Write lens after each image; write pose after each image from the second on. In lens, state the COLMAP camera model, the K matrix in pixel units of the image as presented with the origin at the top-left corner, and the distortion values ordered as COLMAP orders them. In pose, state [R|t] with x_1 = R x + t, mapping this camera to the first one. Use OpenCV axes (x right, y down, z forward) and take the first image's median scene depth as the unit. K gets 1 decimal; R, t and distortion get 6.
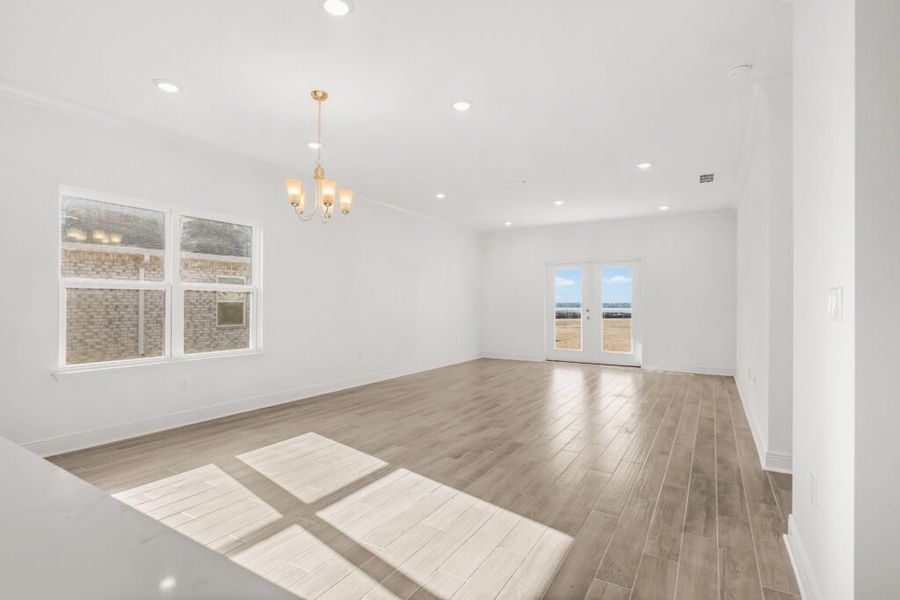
lens RADIAL K [[430.5, 0, 450.2], [0, 430.5, 301.0], [0, 0, 1]] dist [-0.008426, 0.000772]
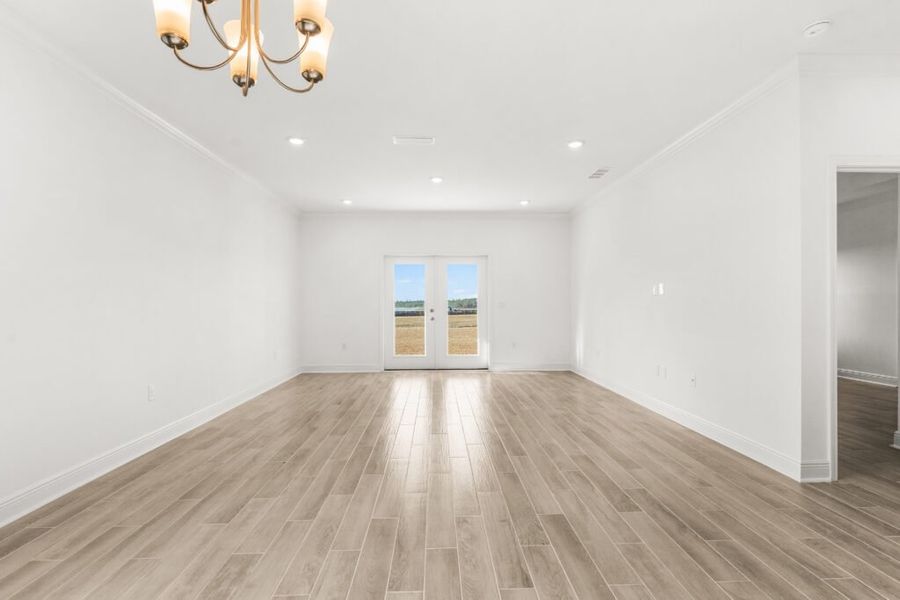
lens RADIAL K [[430.5, 0, 448.8], [0, 430.5, 300.8], [0, 0, 1]] dist [-0.008426, 0.000772]
pose [[0.838086, -0.001123, 0.545537, -0.269237], [0.001822, 0.999998, -0.000741, 0.004823], [-0.545535, 0.001615, 0.838086, 0.443986]]
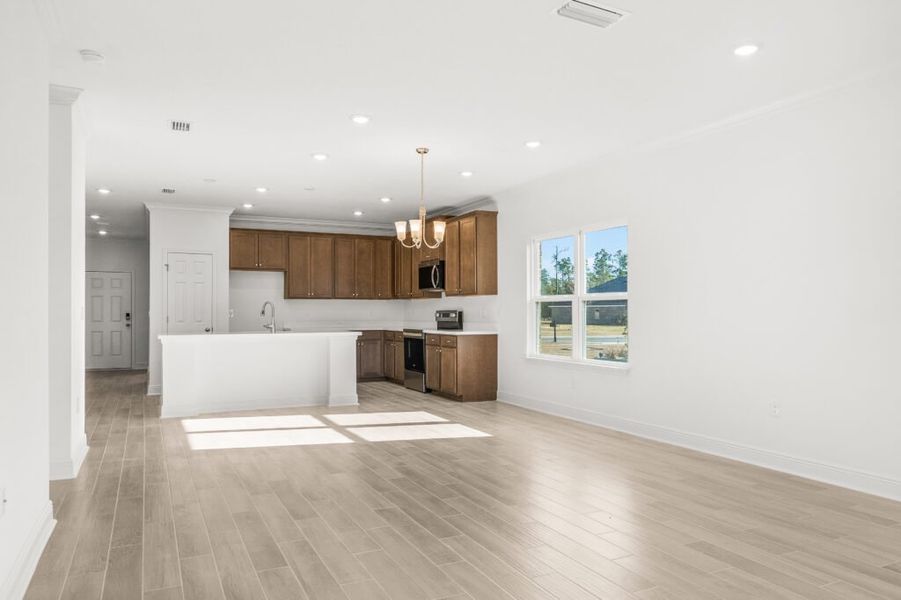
lens RADIAL K [[627.4, 0, 450.0], [0, 627.4, 304.5], [0, 0, 1]] dist [-0.029978, -0.002604]
pose [[-0.543985, -0.020325, -0.838849, 0.892454], [0.016717, 0.999246, -0.035053, 0.032614], [0.838928, -0.033091, -0.543235, 1.534821]]
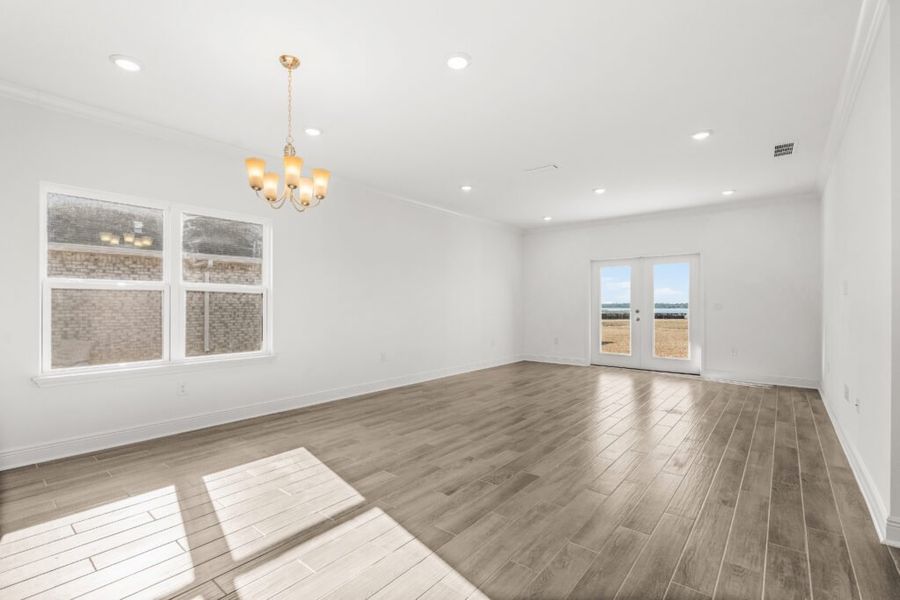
lens RADIAL K [[406.0, 0, 450.9], [0, 406.0, 301.9], [0, 0, 1]] dist [-0.003007, -0.001155]
pose [[0.990177, -0.003562, -0.139774, 0.093224], [0.003554, 0.999994, -0.000313, 0.002049], [0.139774, -0.000187, 0.990183, 0.178841]]
